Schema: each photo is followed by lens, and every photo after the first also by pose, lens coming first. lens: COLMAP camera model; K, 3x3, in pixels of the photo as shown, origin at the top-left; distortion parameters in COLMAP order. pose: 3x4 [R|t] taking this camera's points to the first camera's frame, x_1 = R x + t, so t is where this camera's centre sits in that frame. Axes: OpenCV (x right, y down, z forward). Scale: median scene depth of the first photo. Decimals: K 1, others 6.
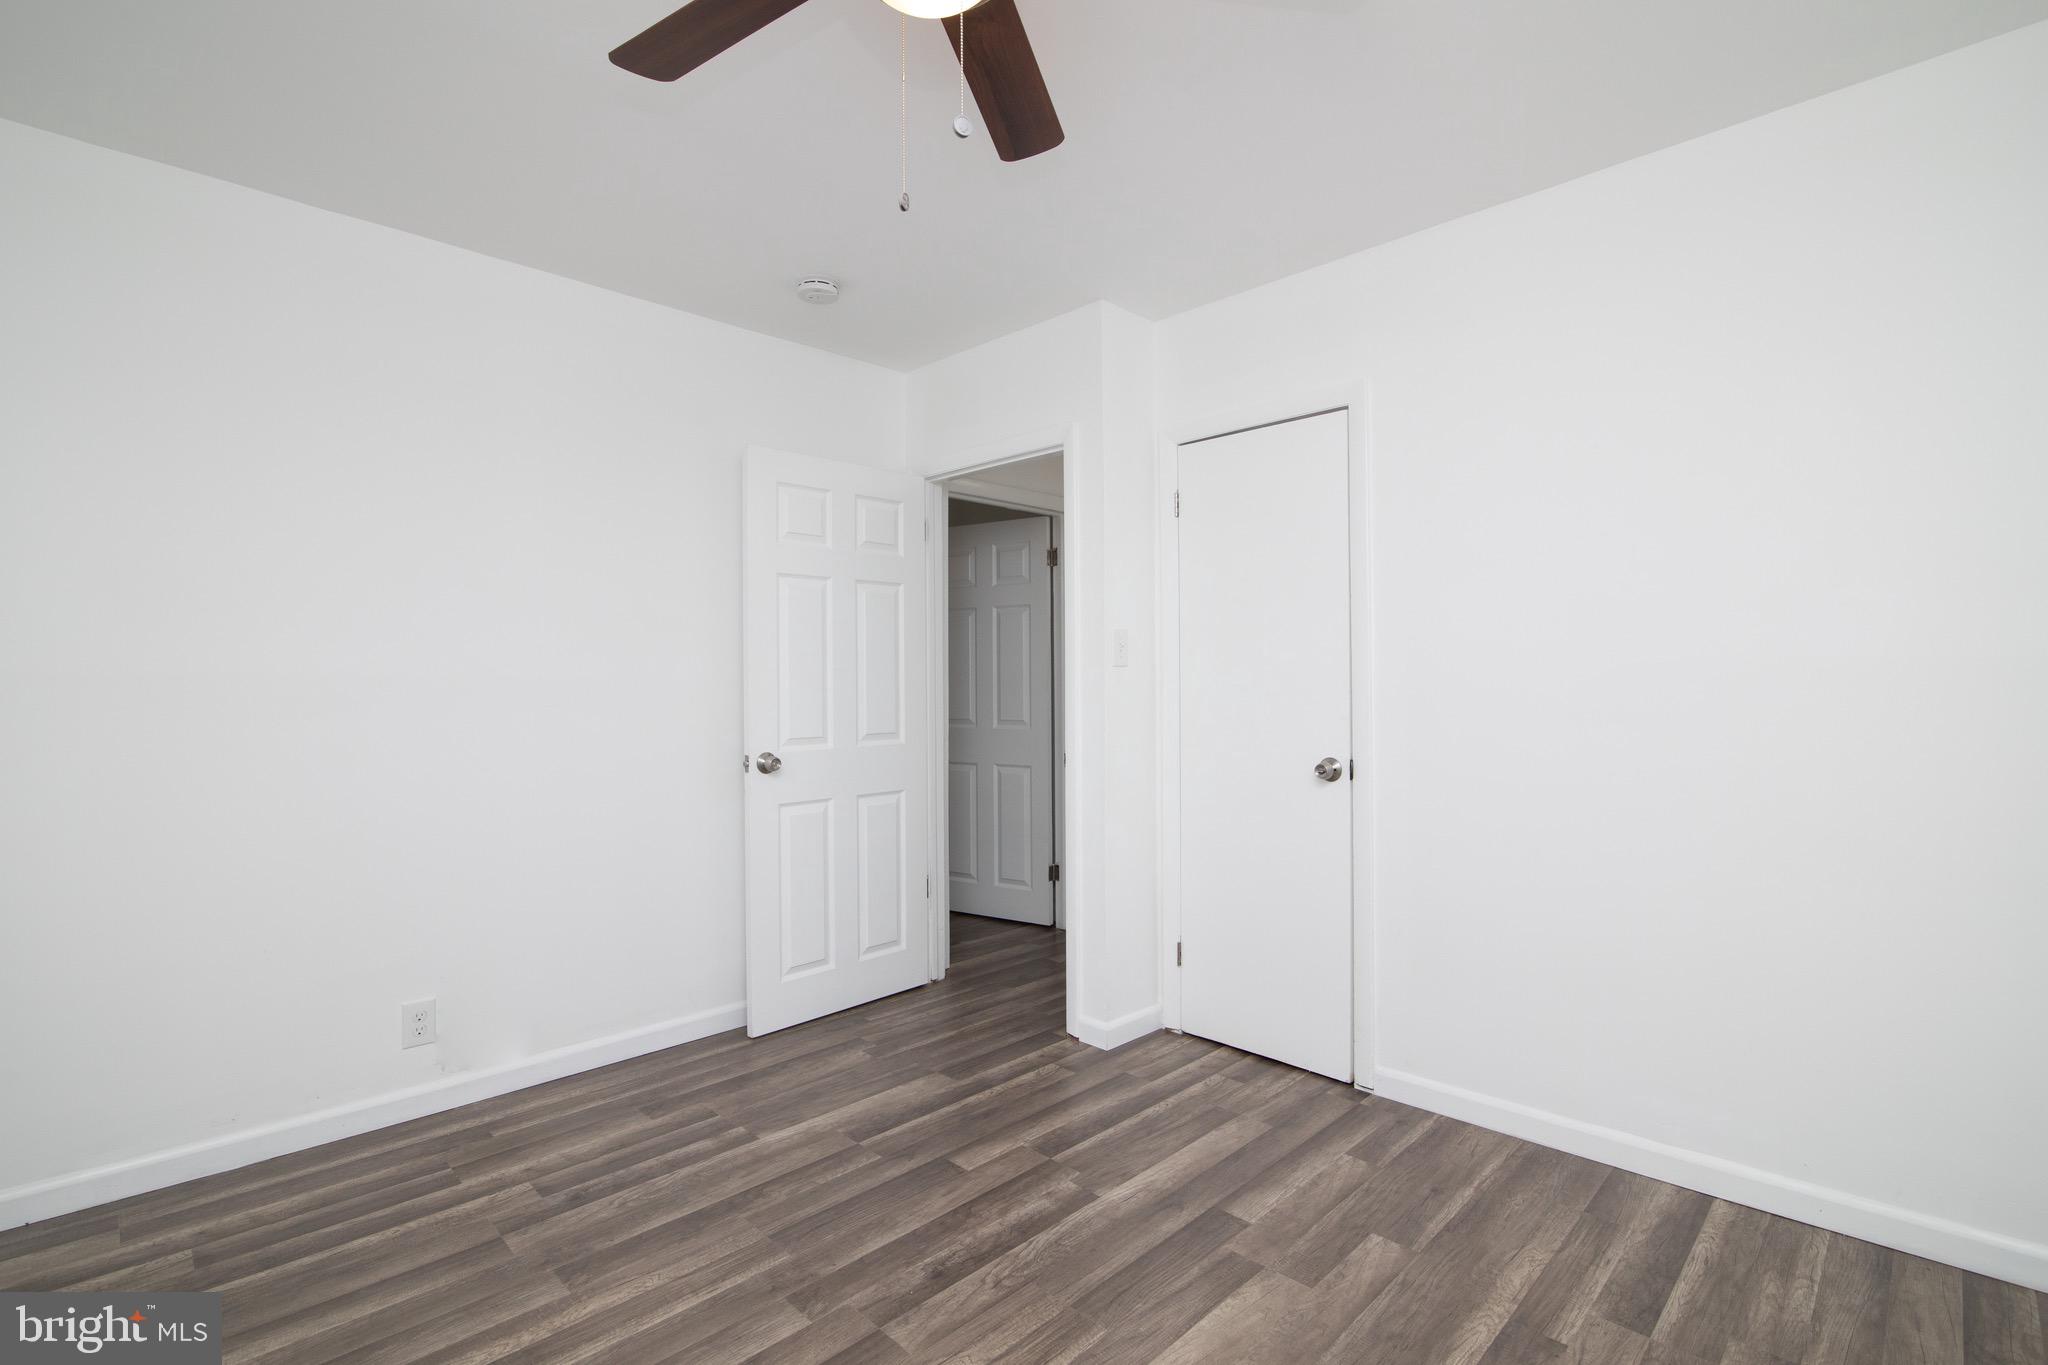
lens RADIAL K [[950.1, 0, 1038.6], [0, 950.1, 681.8], [0, 0, 1]] dist [-0.019928, 0.000978]
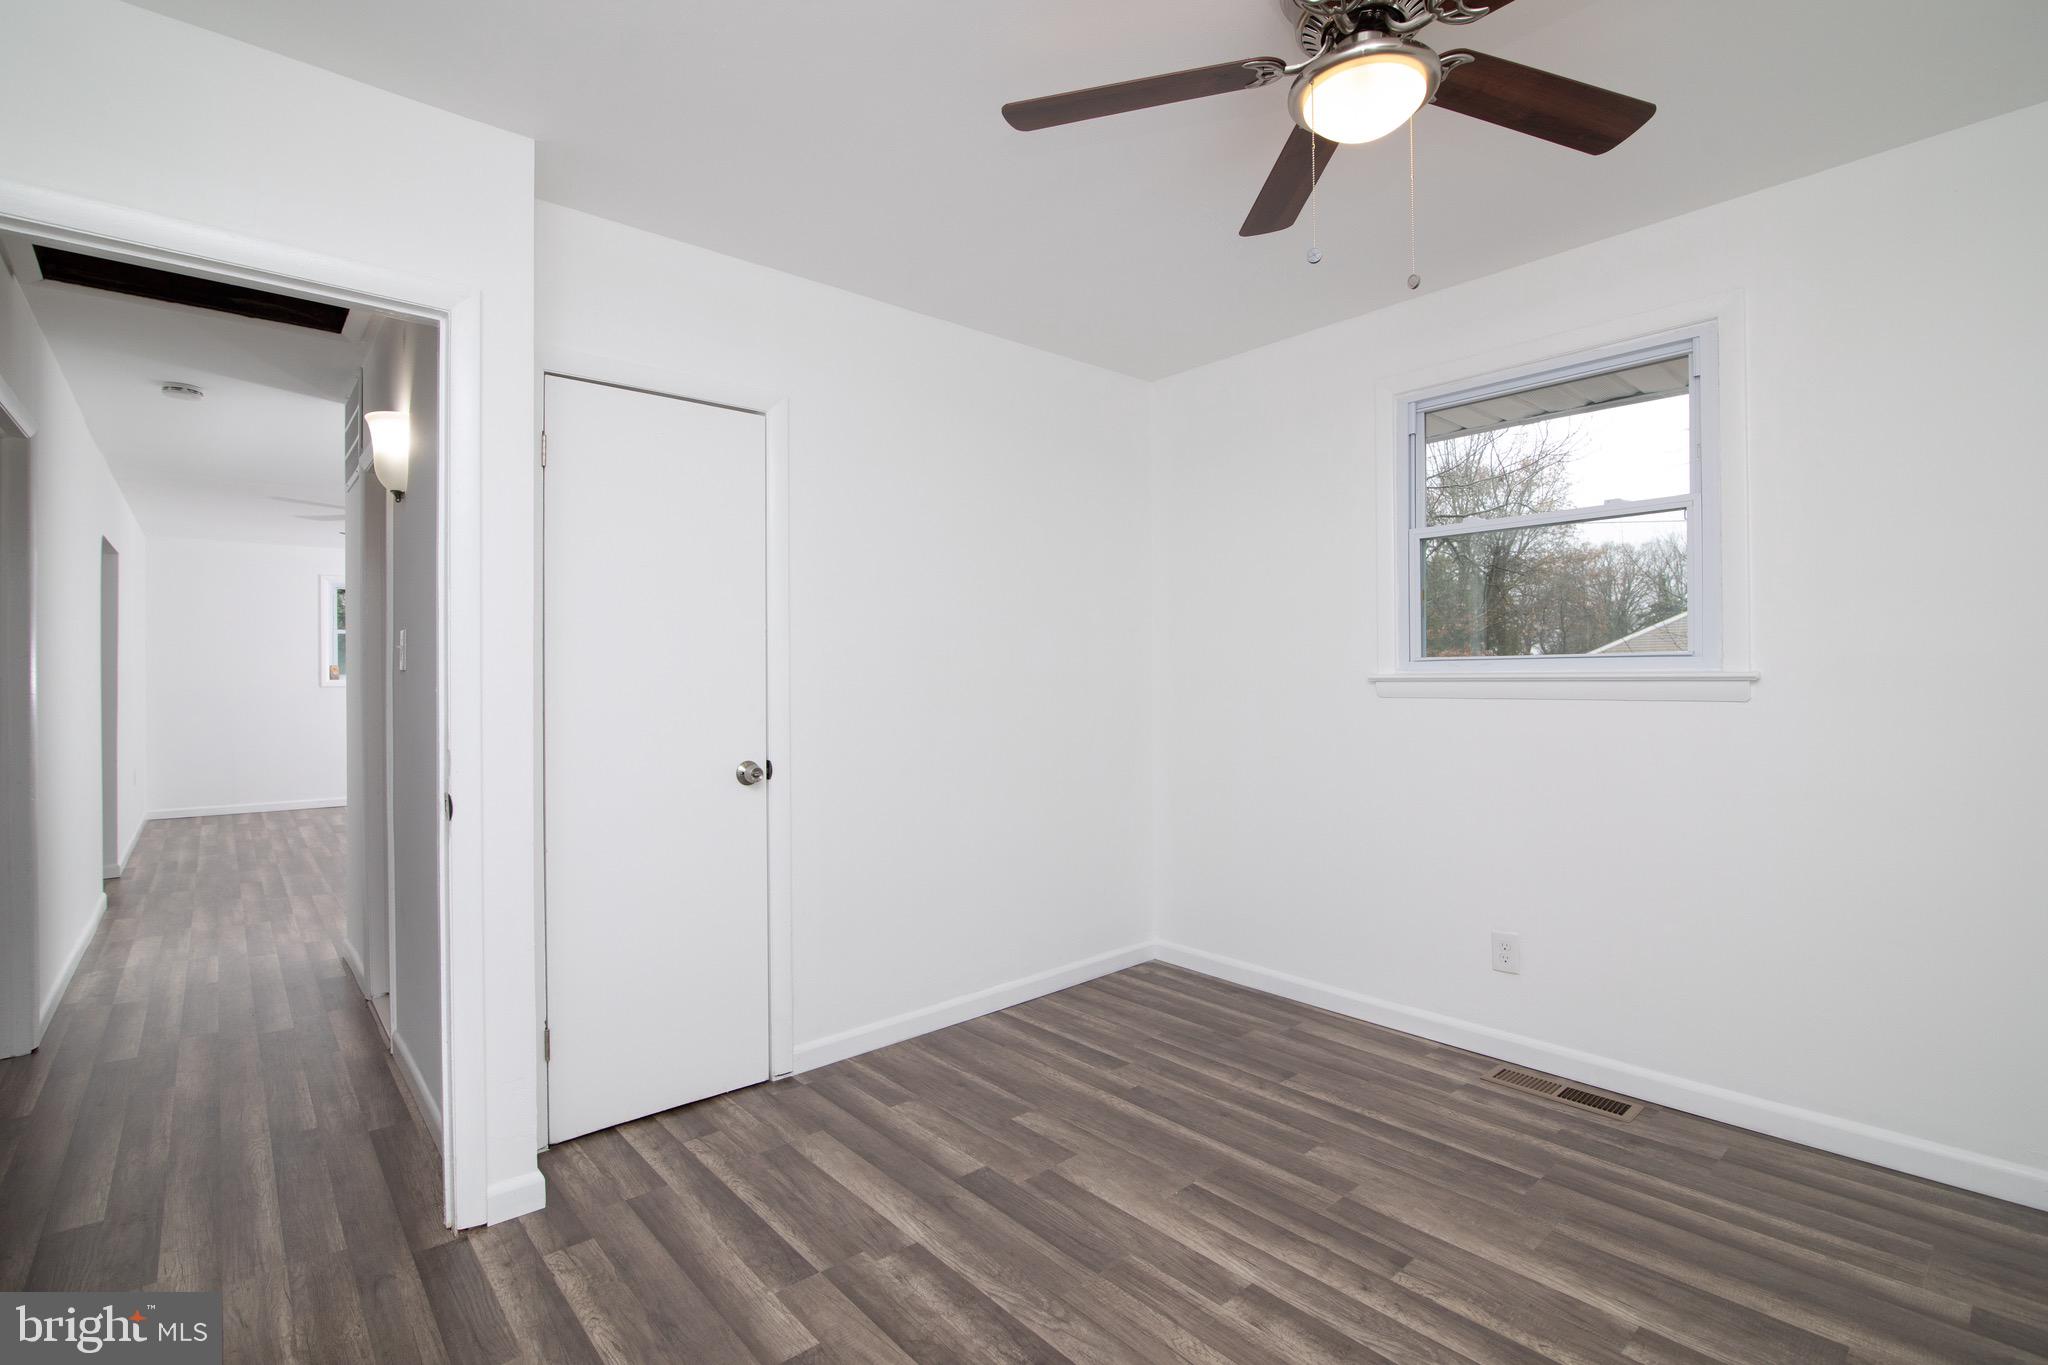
lens RADIAL K [[950.1, 0, 1010.9], [0, 950.1, 694.6], [0, 0, 1]] dist [-0.019928, 0.000978]
pose [[0.071862, -0.010761, 0.997357, -0.775301], [0.010129, 0.999898, 0.010059, 0.002990], [-0.997363, 0.009379, 0.071963, 0.773150]]
